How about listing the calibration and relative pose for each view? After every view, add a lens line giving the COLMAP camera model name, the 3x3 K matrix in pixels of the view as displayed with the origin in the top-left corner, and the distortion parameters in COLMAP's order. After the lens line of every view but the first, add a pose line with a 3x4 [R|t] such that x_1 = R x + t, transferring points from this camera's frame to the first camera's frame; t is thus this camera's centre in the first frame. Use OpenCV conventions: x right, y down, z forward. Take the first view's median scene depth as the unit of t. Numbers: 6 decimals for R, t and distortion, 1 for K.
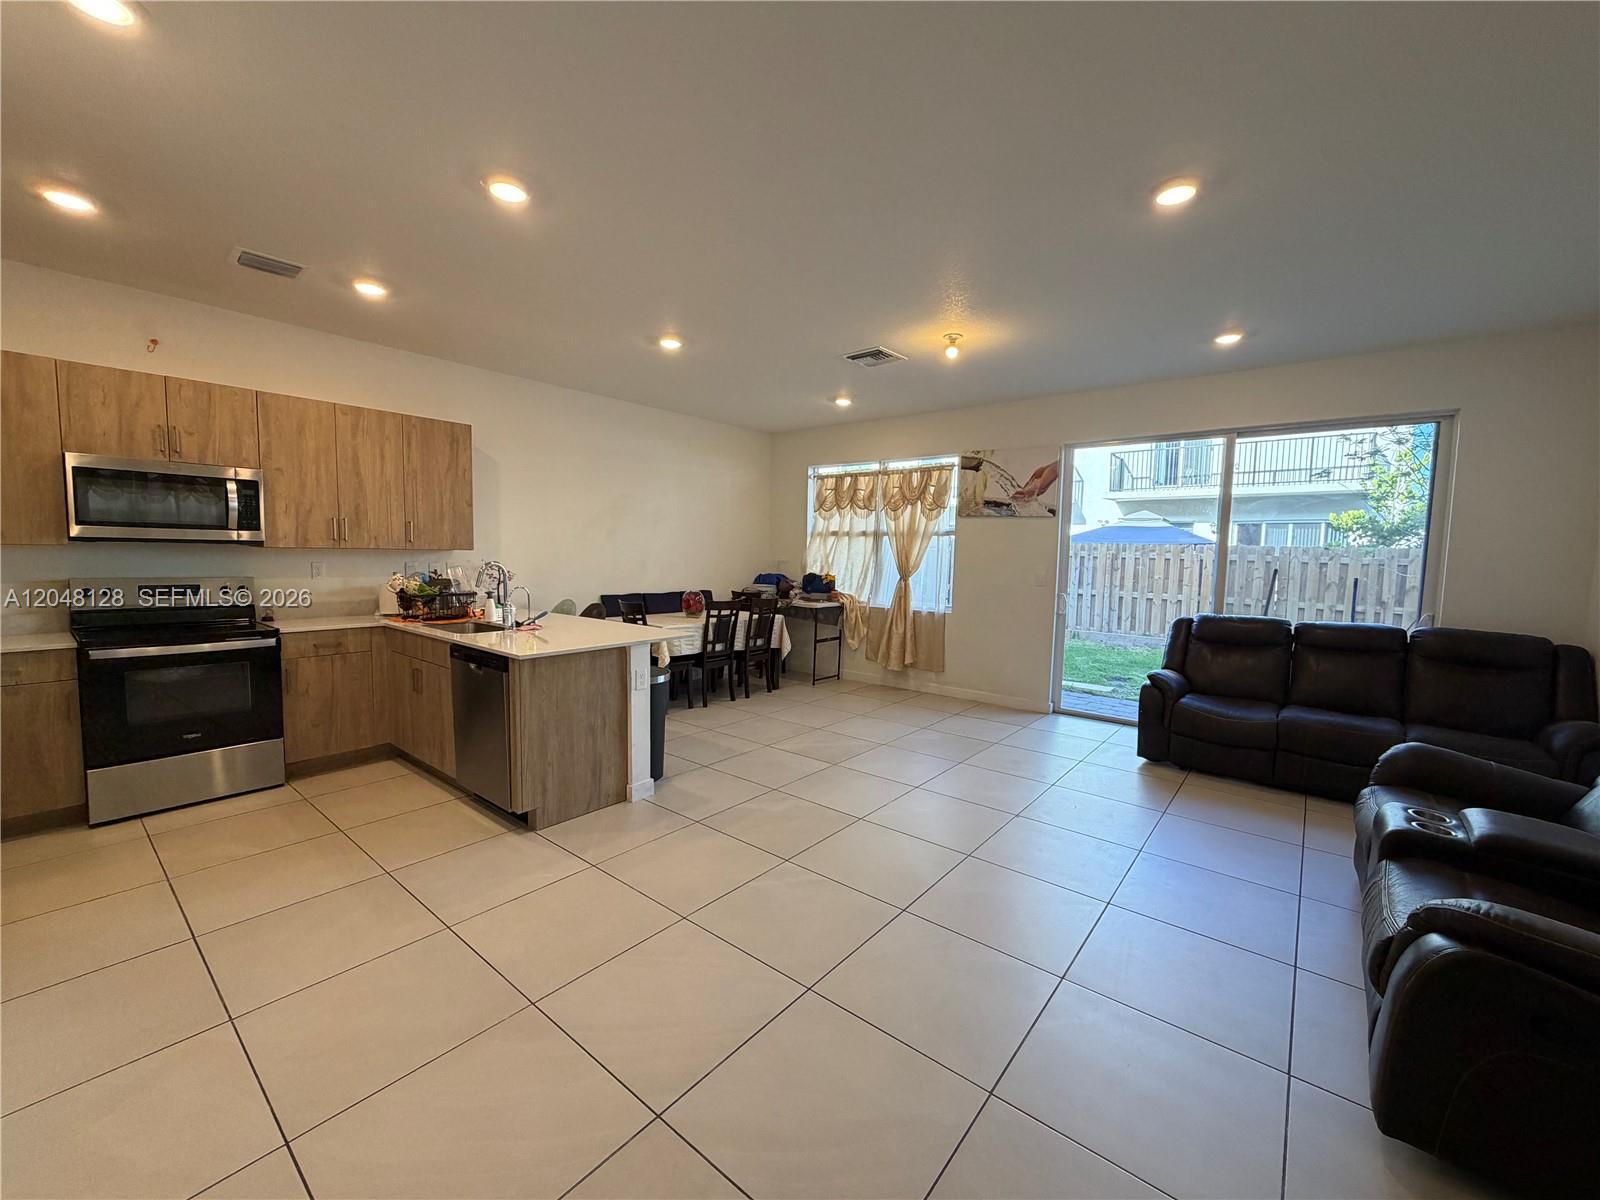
lens RADIAL K [[638.2, 0, 797.3], [0, 638.2, 599.2], [0, 0, 1]] dist [0.000022, 0.000172]
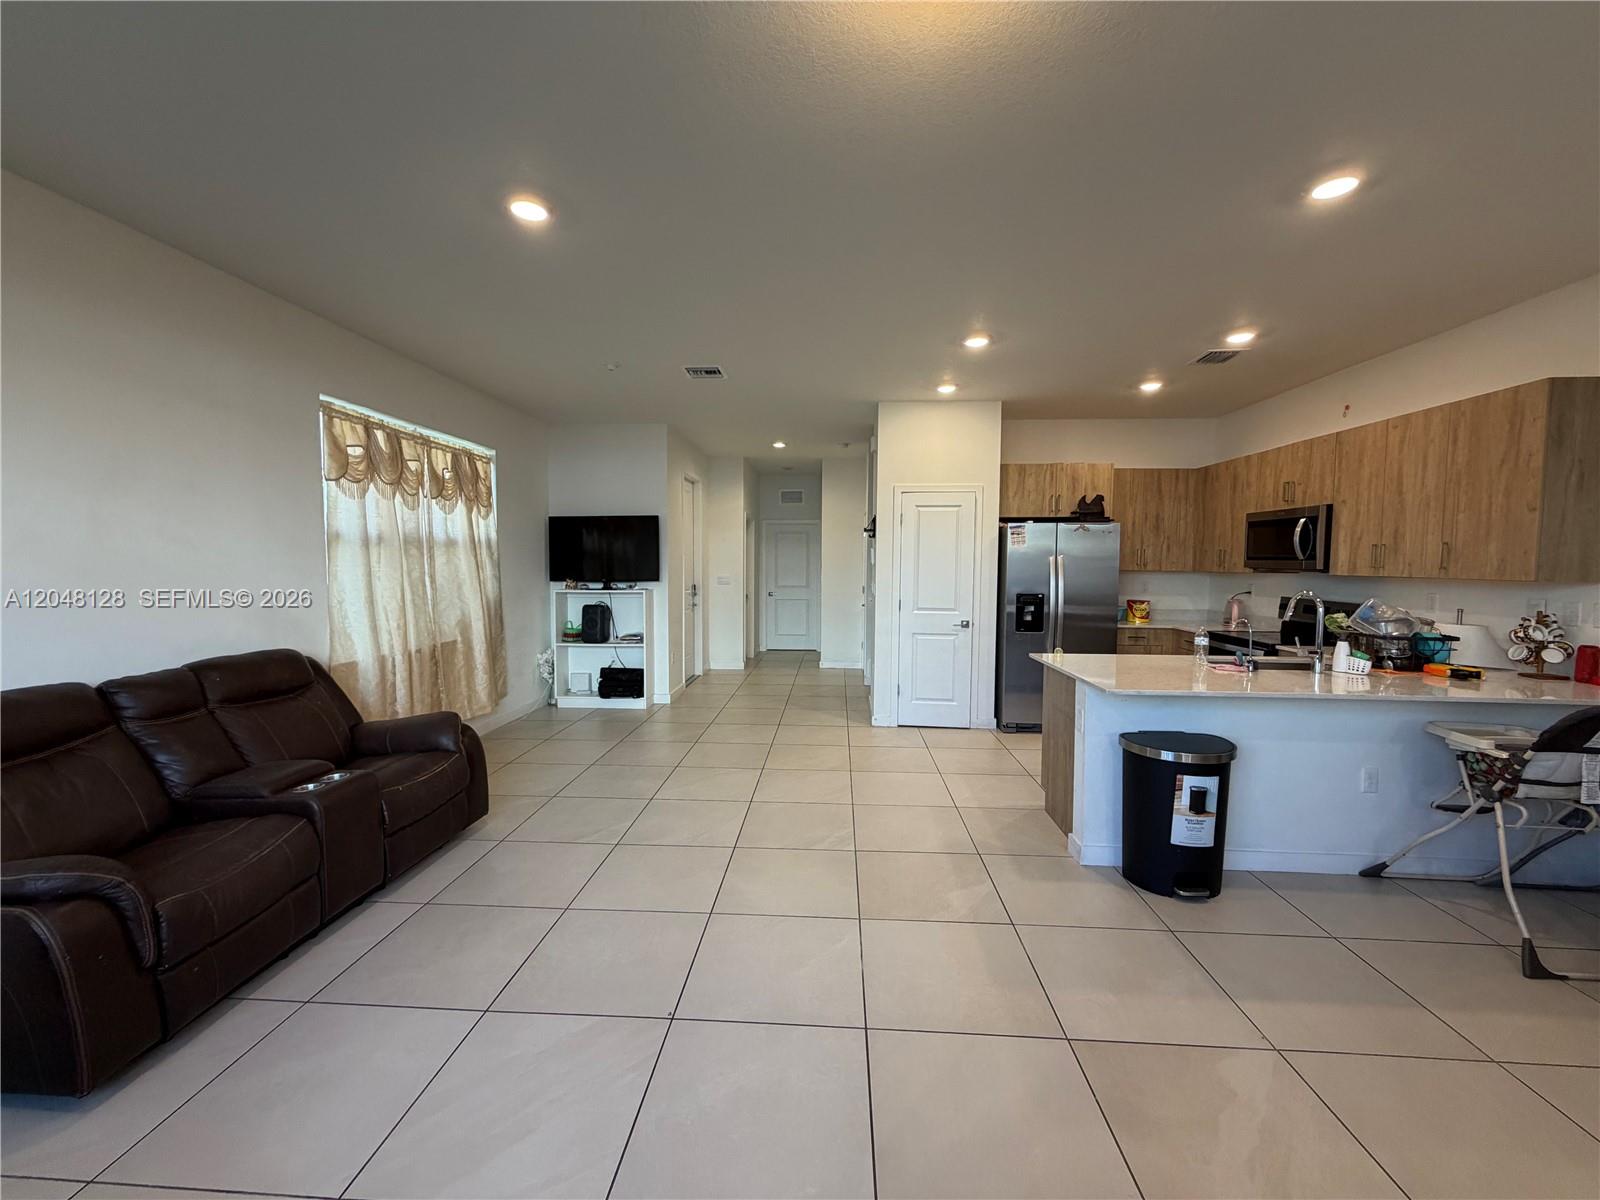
lens RADIAL K [[638.2, 0, 797.3], [0, 638.2, 599.2], [0, 0, 1]] dist [0.000022, 0.000172]
pose [[-0.811587, 0.012554, -0.584097, 0.550662], [-0.065396, 0.991534, 0.112178, -0.106302], [0.580560, 0.129240, -0.803895, 1.389146]]
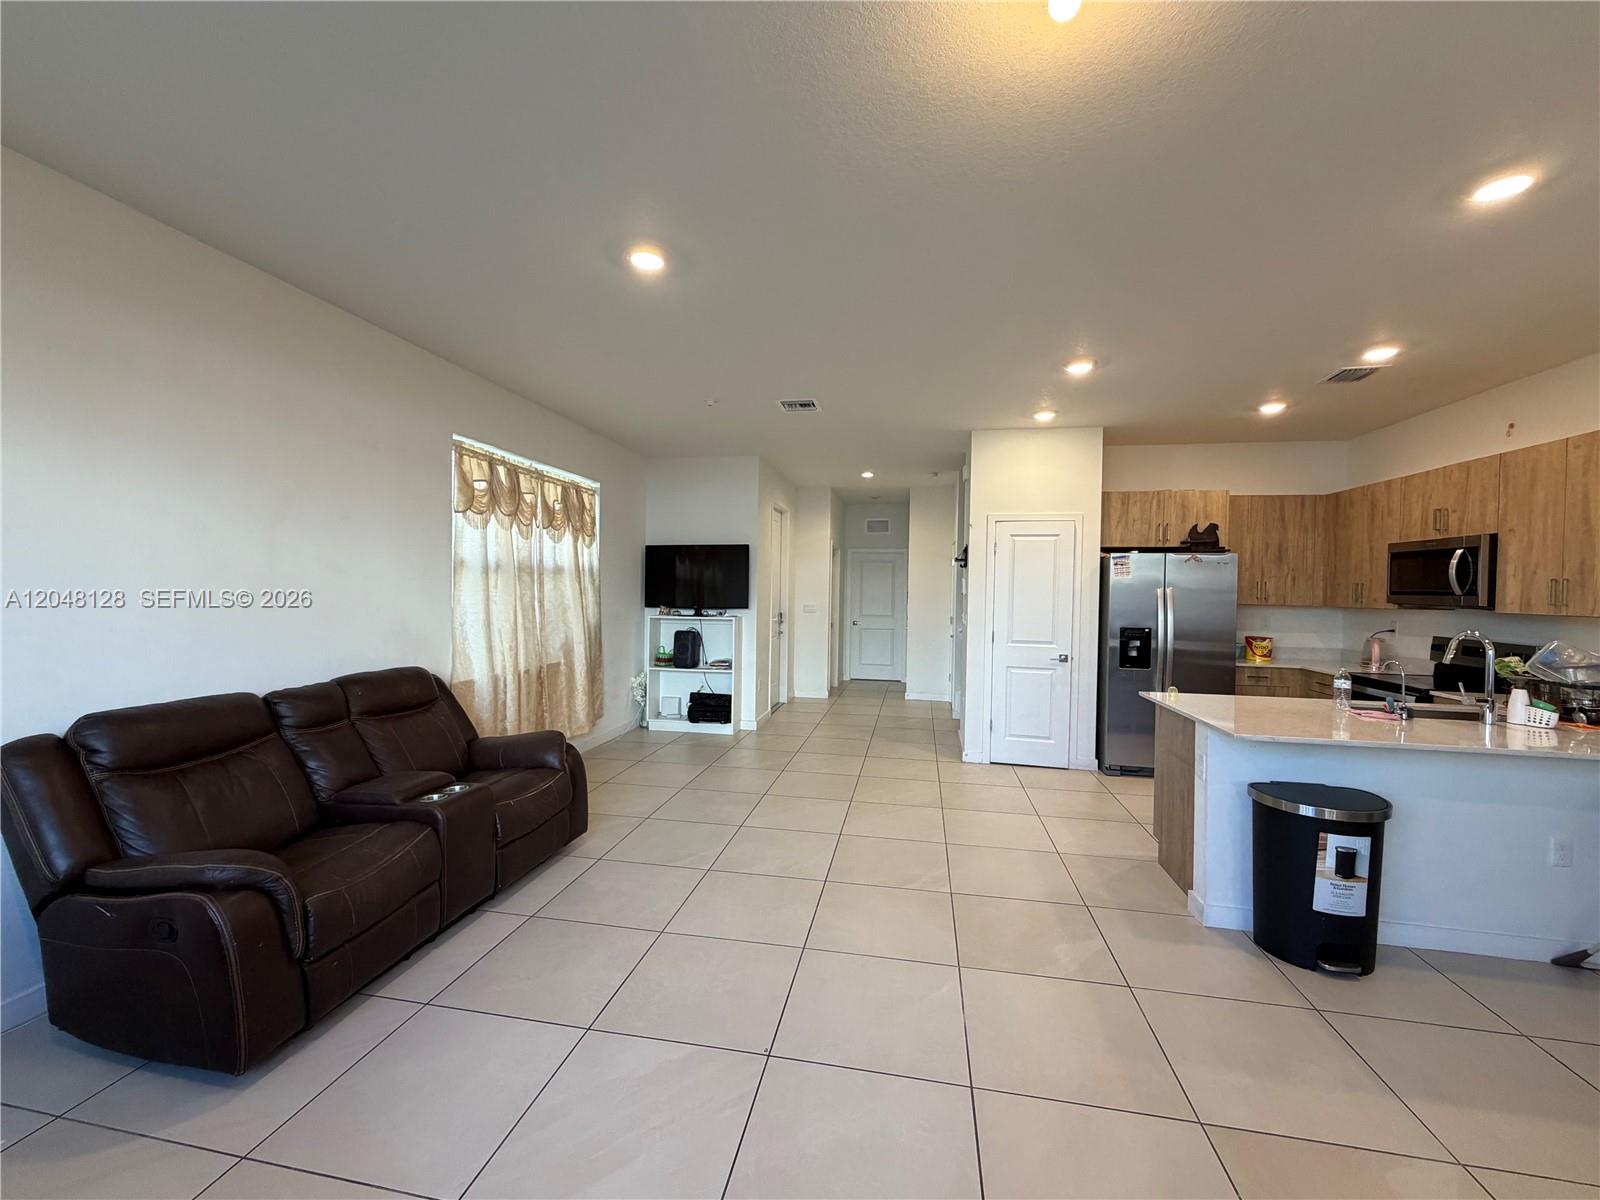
lens RADIAL K [[638.2, 0, 797.3], [0, 638.2, 599.2], [0, 0, 1]] dist [0.000022, 0.000172]
pose [[-0.877863, -0.023859, -0.478317, 0.567368], [-0.068745, 0.994693, 0.076553, -0.106406], [0.473952, 0.100085, -0.874845, 1.377036]]
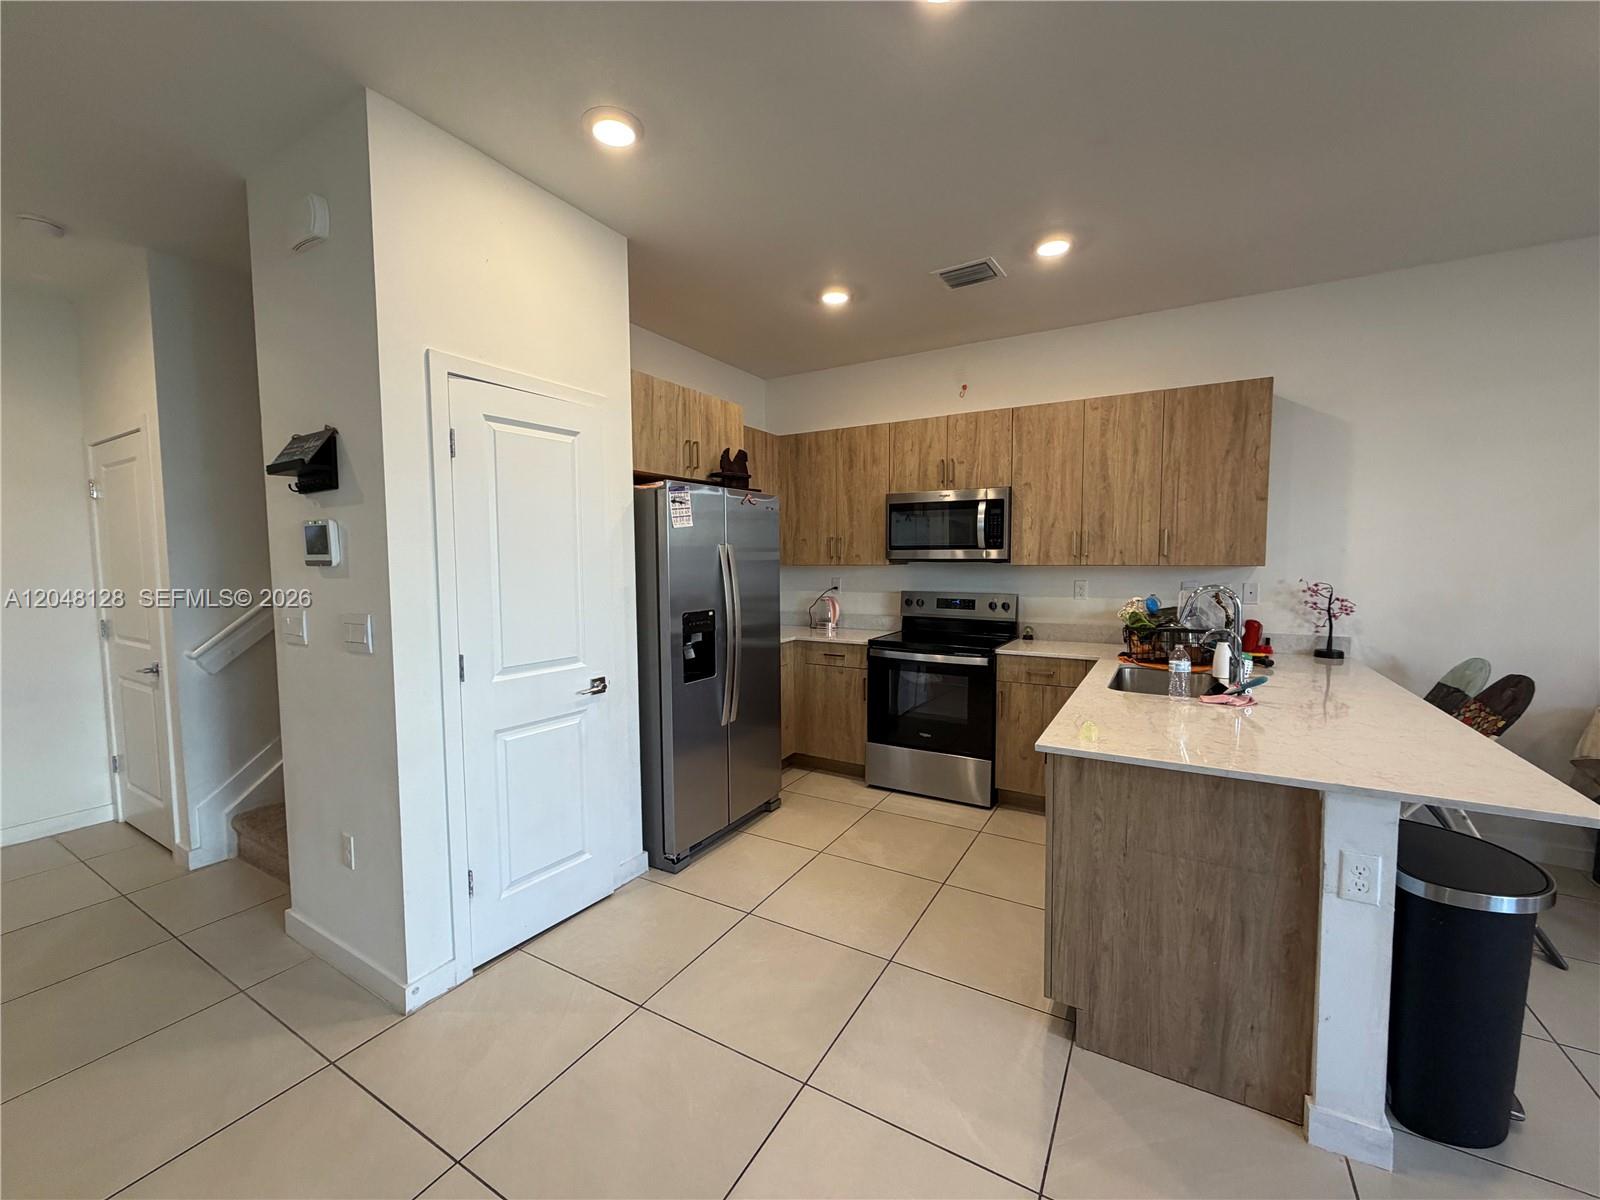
lens RADIAL K [[638.2, 0, 797.3], [0, 638.2, 599.2], [0, 0, 1]] dist [0.000022, 0.000172]
pose [[0.153656, 0.047305, -0.986991, 0.097462], [-0.066118, 0.997107, 0.037497, -0.045205], [0.985910, 0.059496, 0.156339, 0.534645]]
